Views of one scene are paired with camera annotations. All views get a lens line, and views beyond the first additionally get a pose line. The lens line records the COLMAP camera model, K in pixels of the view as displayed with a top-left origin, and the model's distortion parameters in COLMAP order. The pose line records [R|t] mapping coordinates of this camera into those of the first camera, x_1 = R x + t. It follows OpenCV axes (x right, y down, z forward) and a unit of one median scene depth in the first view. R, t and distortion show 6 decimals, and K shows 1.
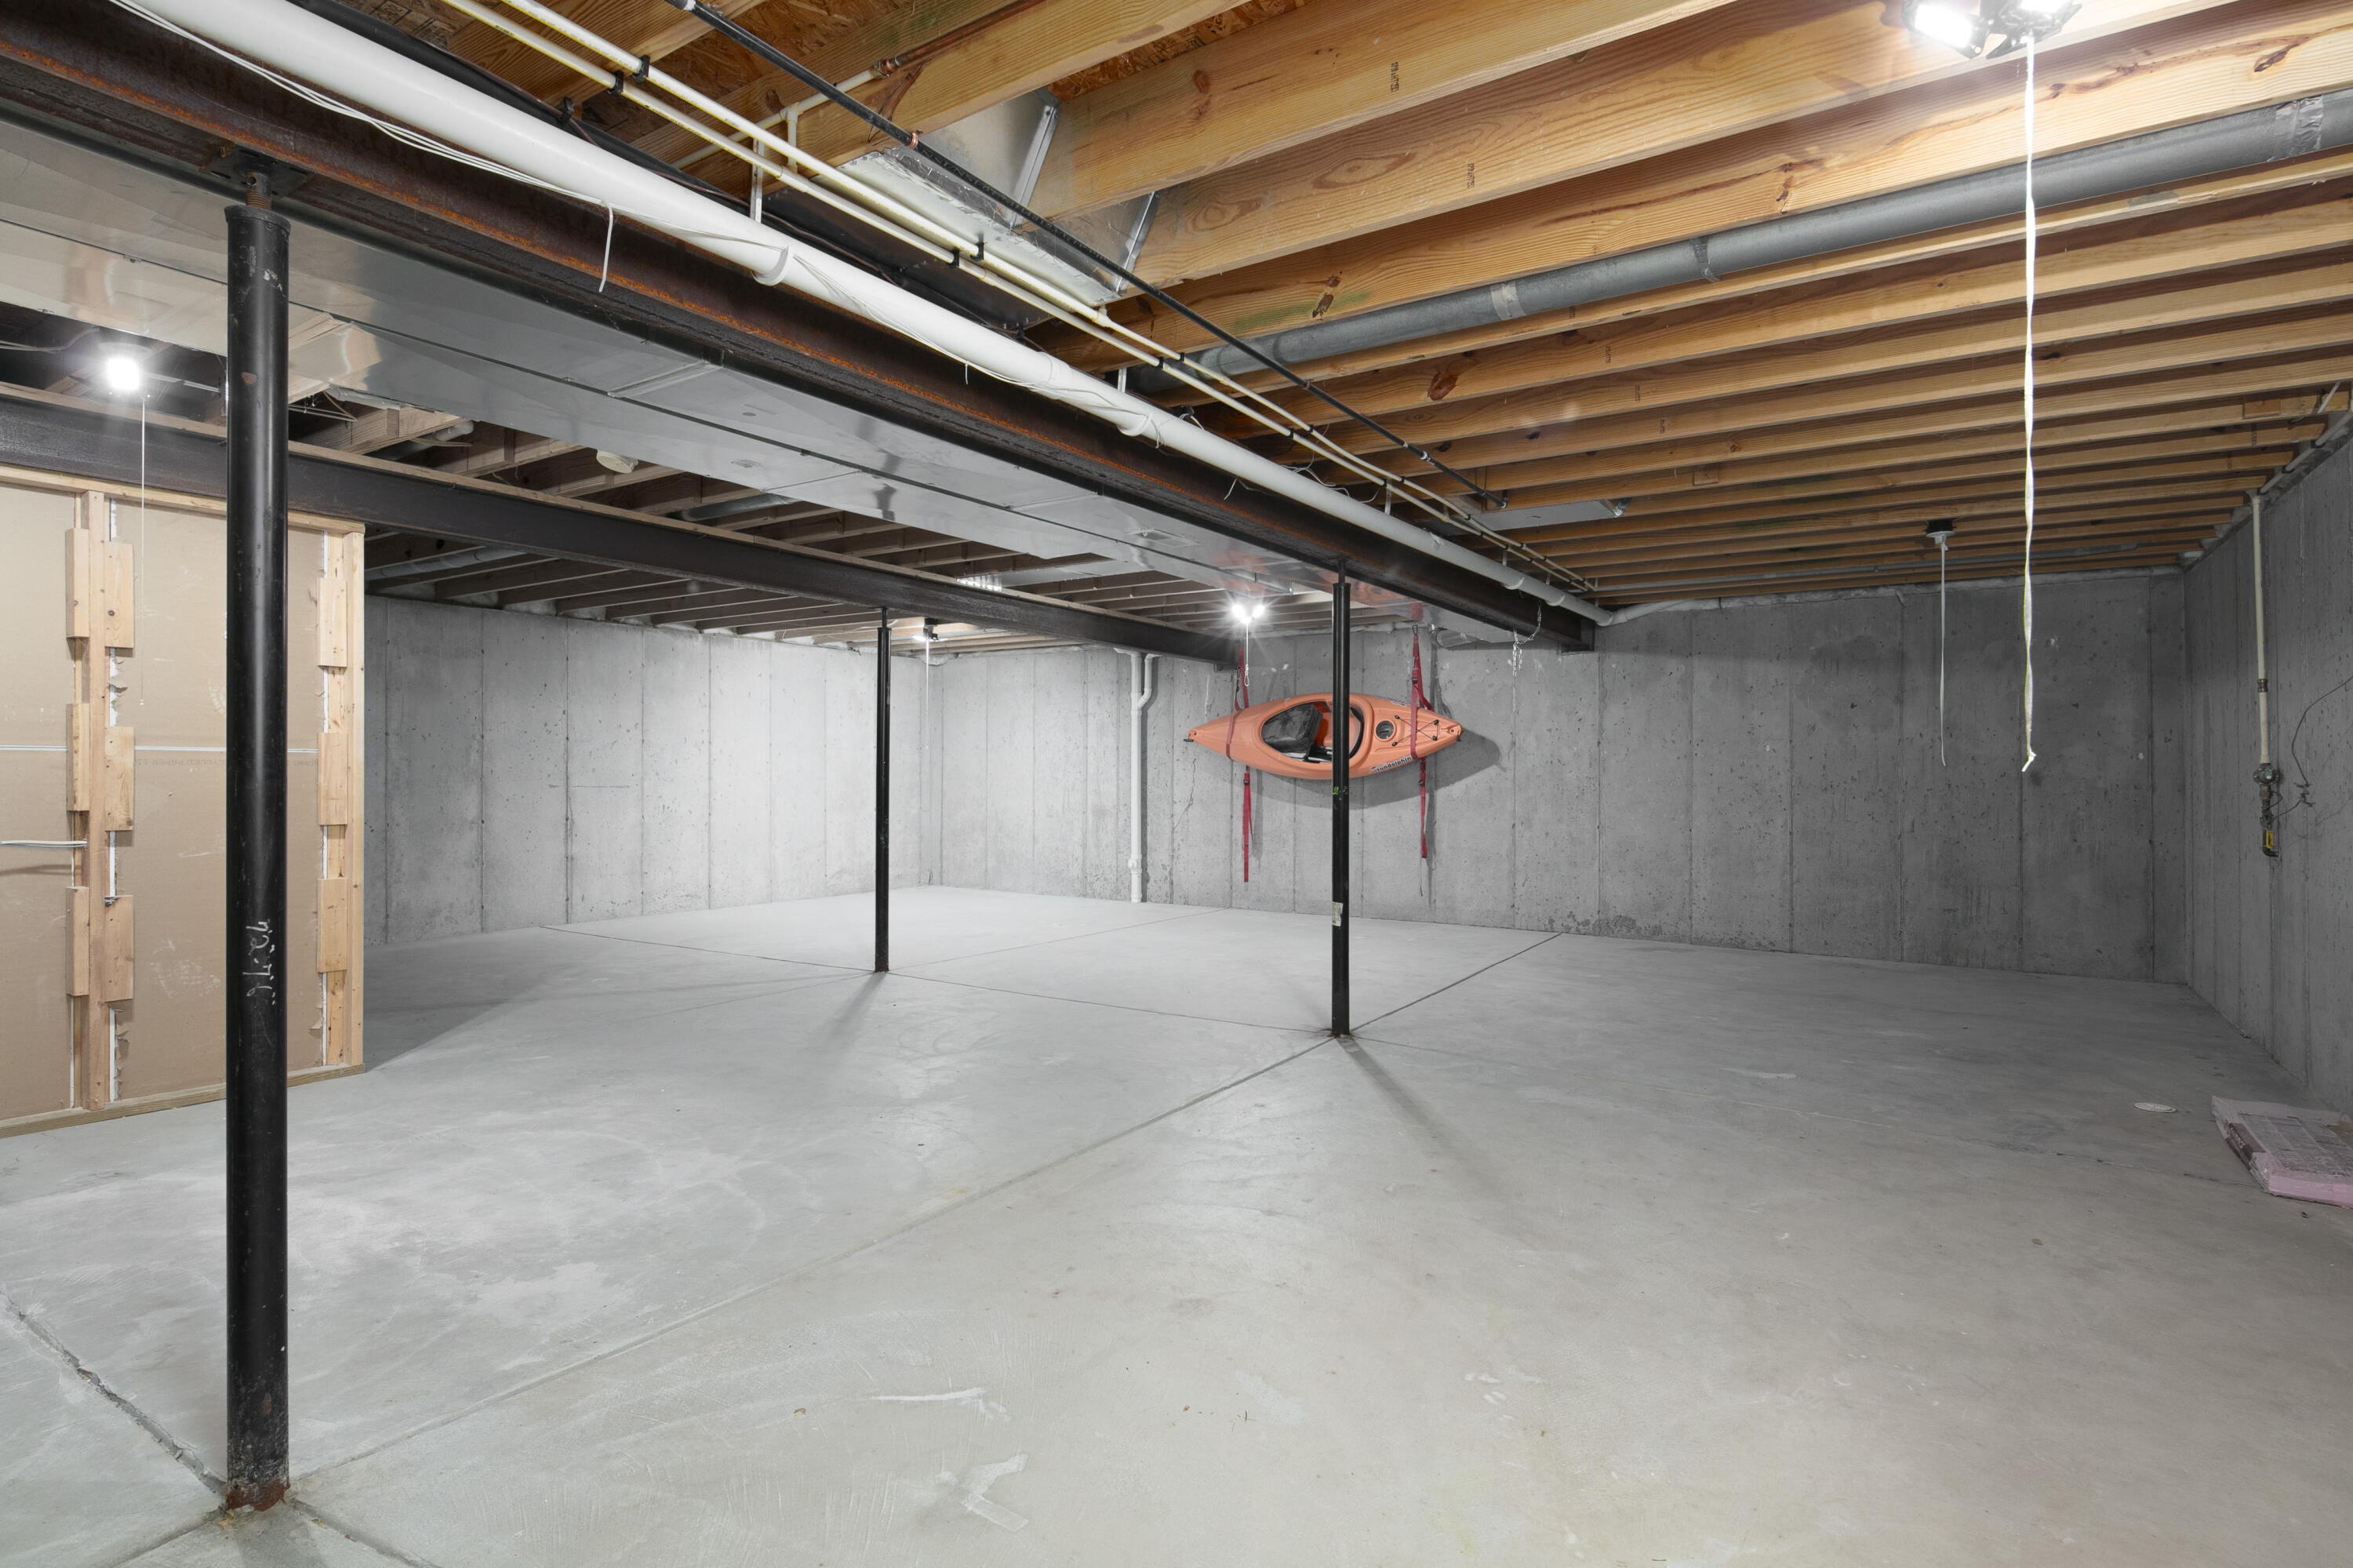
lens RADIAL K [[1142.1, 0, 1178.8], [0, 1142.1, 774.5], [0, 0, 1]] dist [0.018310, -0.011747]
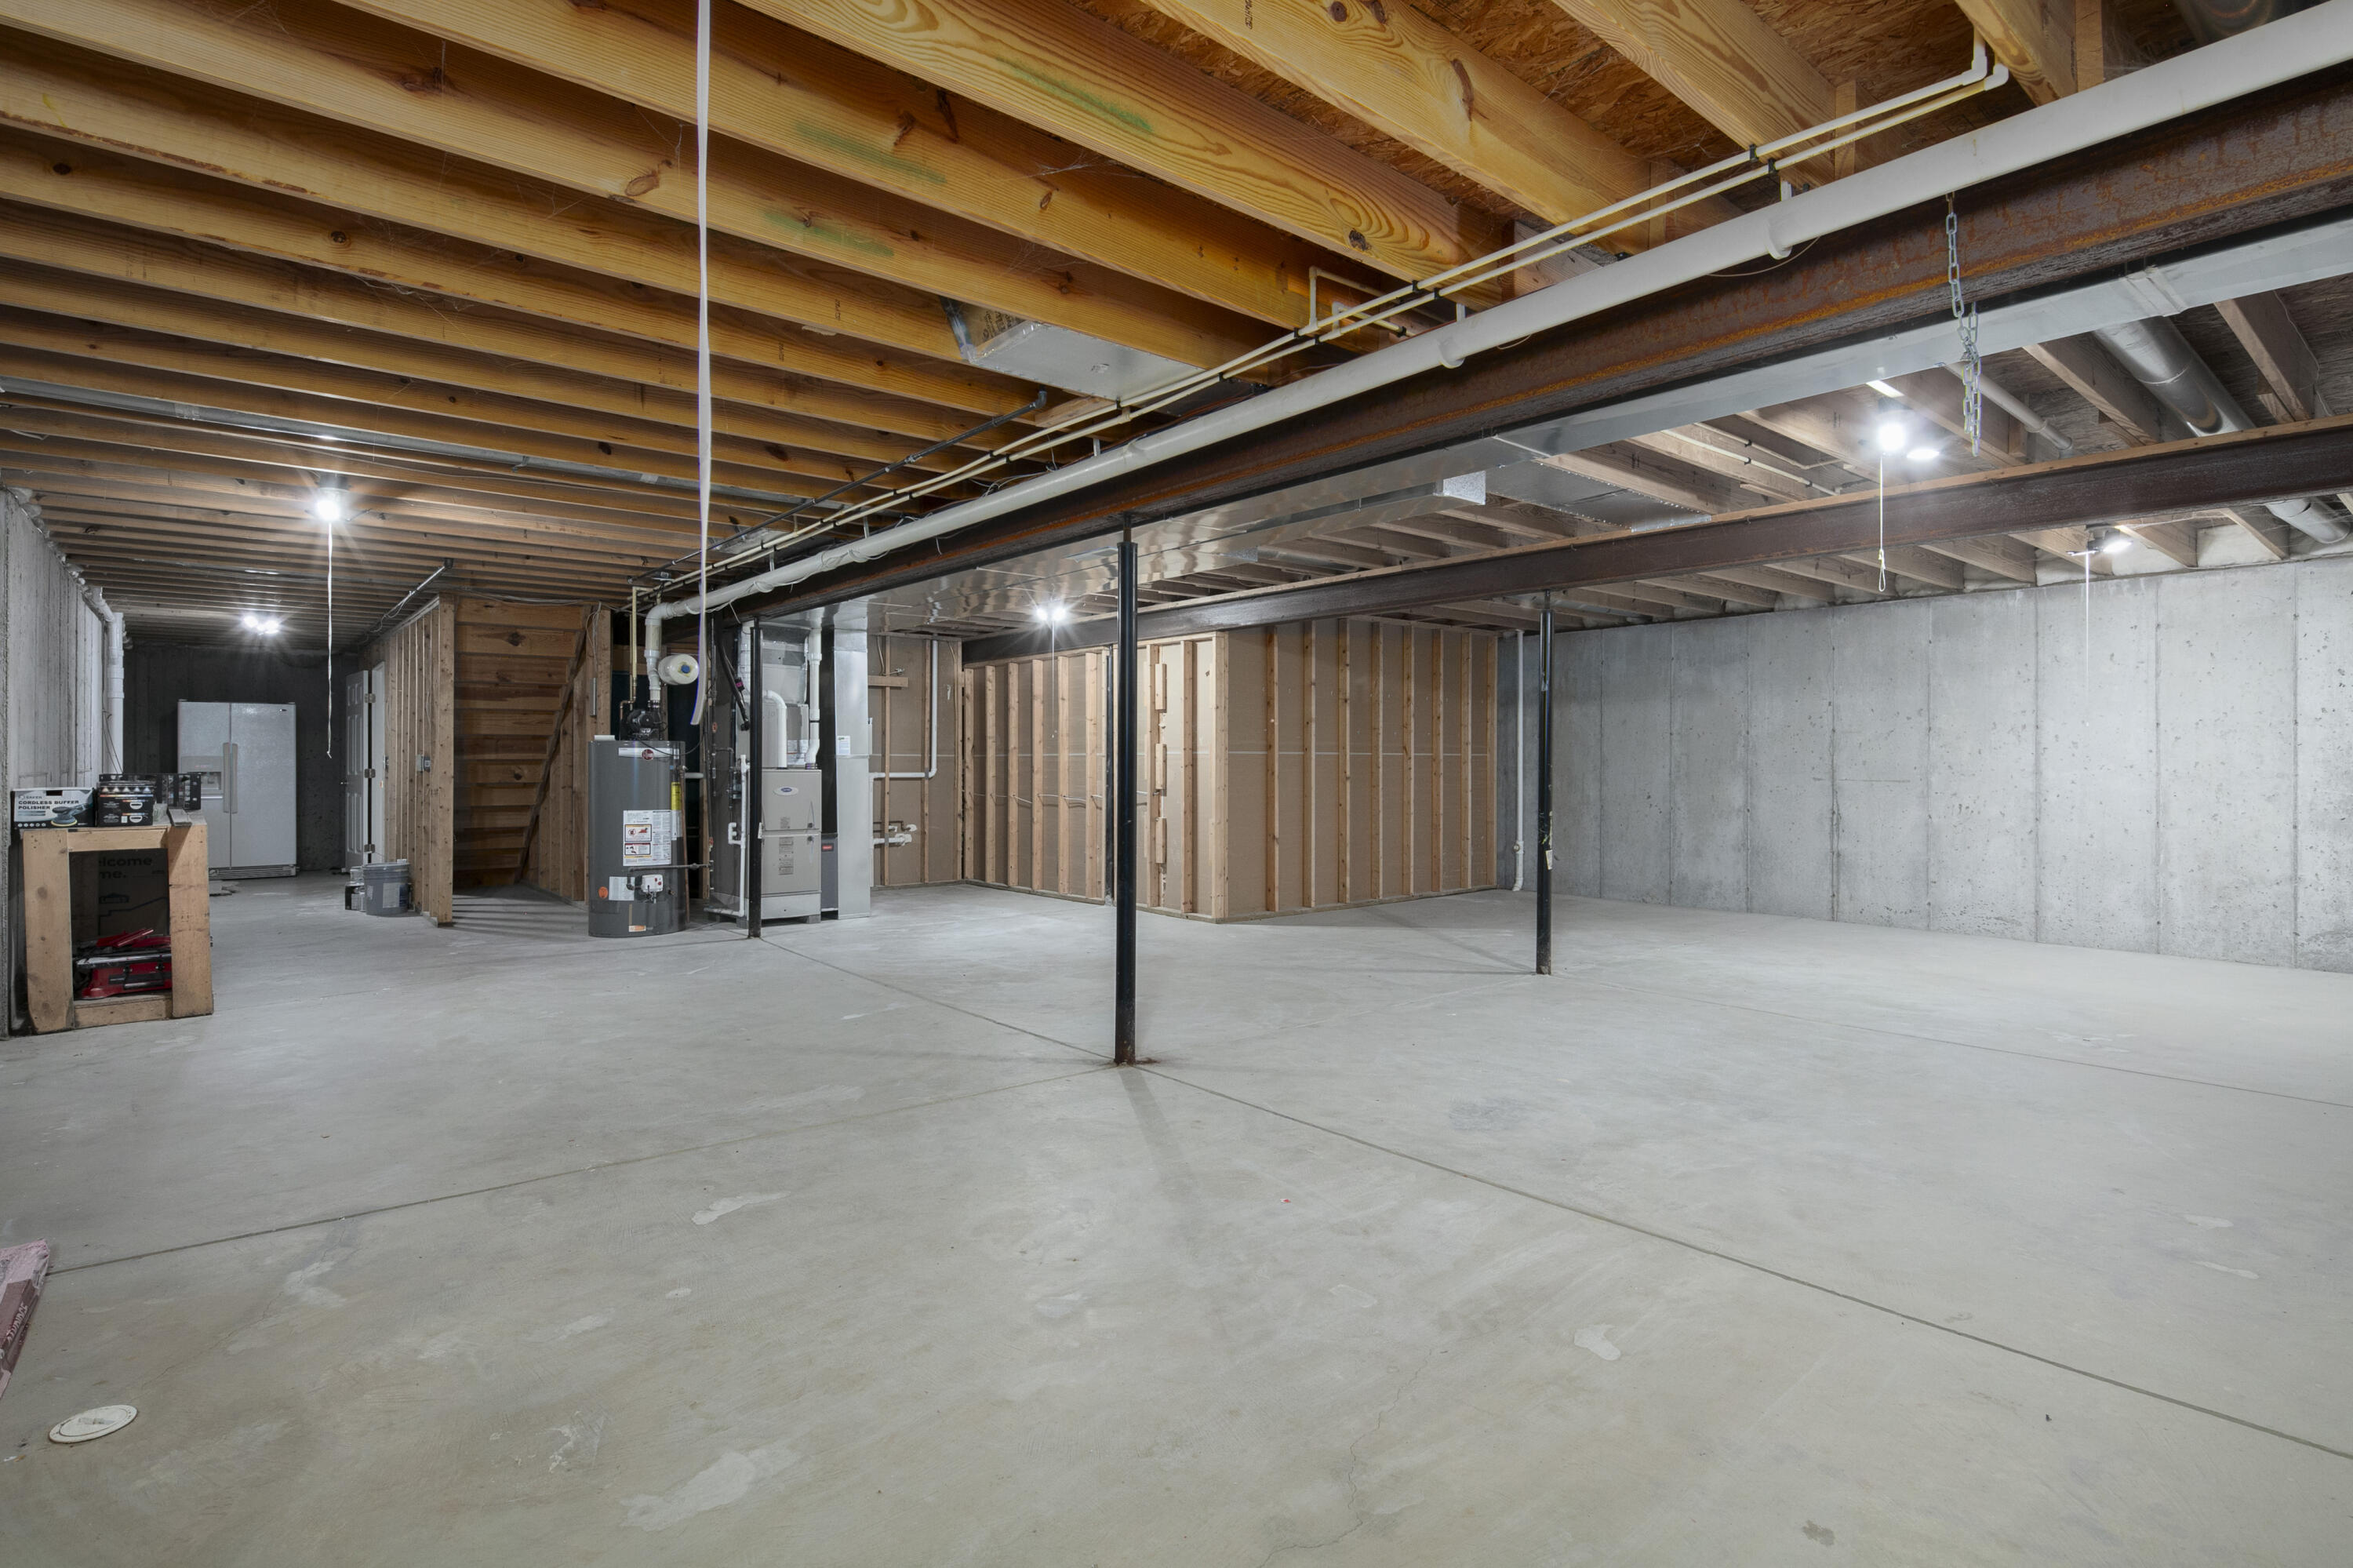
lens RADIAL K [[1142.1, 0, 1175.2], [0, 1142.1, 774.7], [0, 0, 1]] dist [0.018310, -0.011747]
pose [[-0.289025, 0.005285, -0.957307, 0.554332], [-0.003088, 0.999974, 0.006453, 0.001599], [0.957317, 0.004821, -0.289001, 0.741927]]
